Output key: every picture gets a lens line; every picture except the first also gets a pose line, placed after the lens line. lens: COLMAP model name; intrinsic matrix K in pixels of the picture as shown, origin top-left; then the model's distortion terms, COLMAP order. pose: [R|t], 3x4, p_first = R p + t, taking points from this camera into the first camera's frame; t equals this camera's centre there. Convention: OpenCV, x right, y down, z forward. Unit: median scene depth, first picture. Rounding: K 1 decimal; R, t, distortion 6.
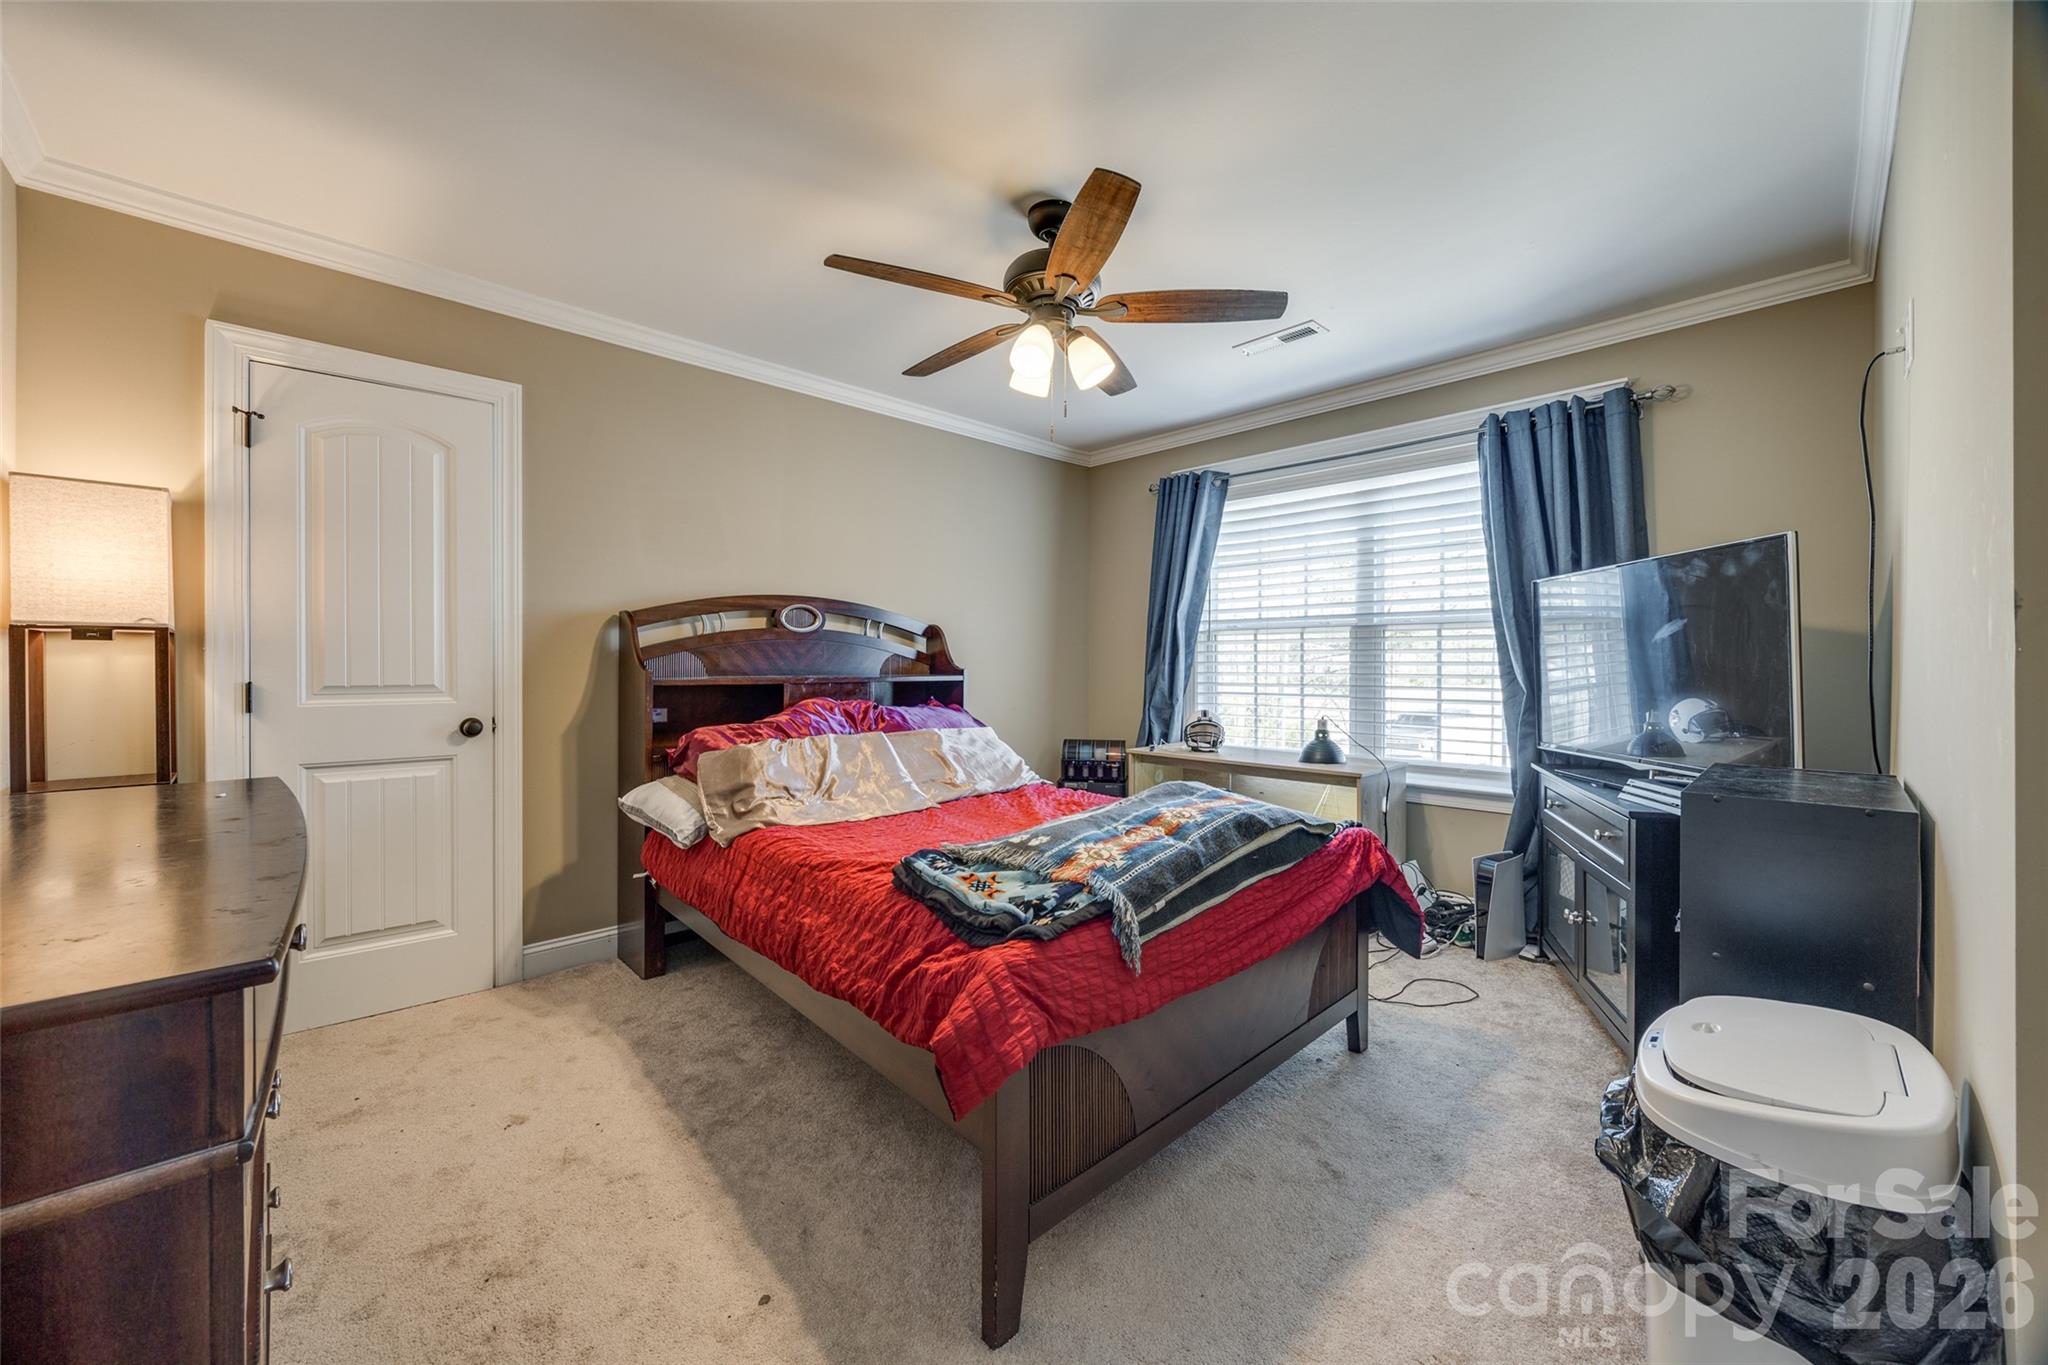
lens RADIAL K [[783.4, 0, 1016.6], [0, 783.4, 670.9], [0, 0, 1]] dist [-0.000990, 0.000055]
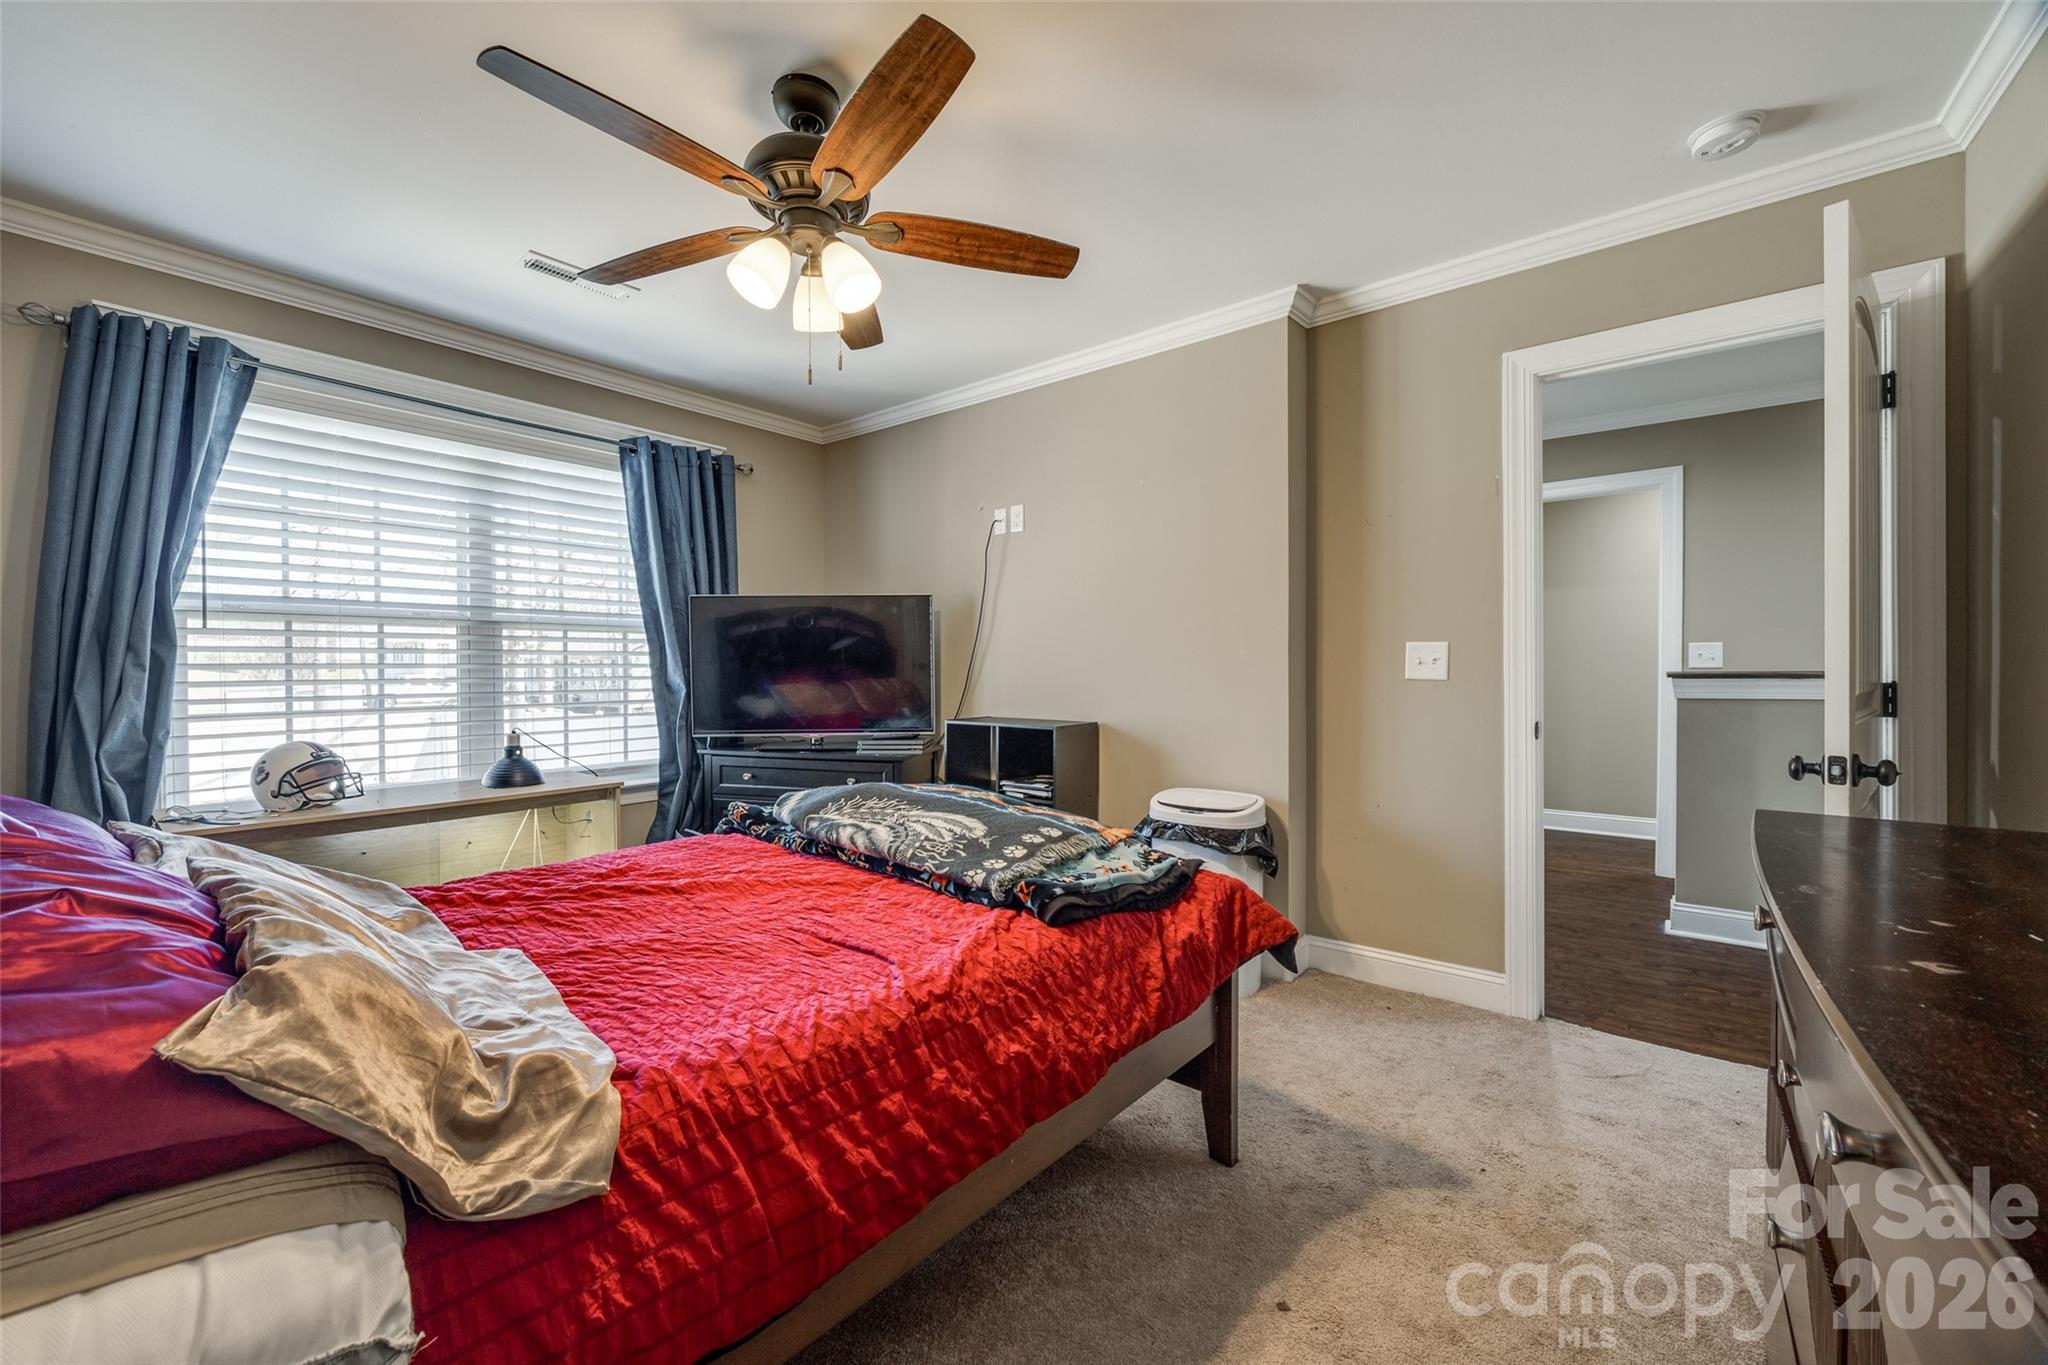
lens RADIAL K [[783.4, 0, 1018.5], [0, 783.4, 673.8], [0, 0, 1]] dist [-0.000990, 0.000055]
pose [[-0.126582, -0.014434, 0.991851, -0.479908], [0.009532, 0.999830, 0.015766, -0.009229], [-0.991910, 0.011450, -0.126423, 0.553576]]
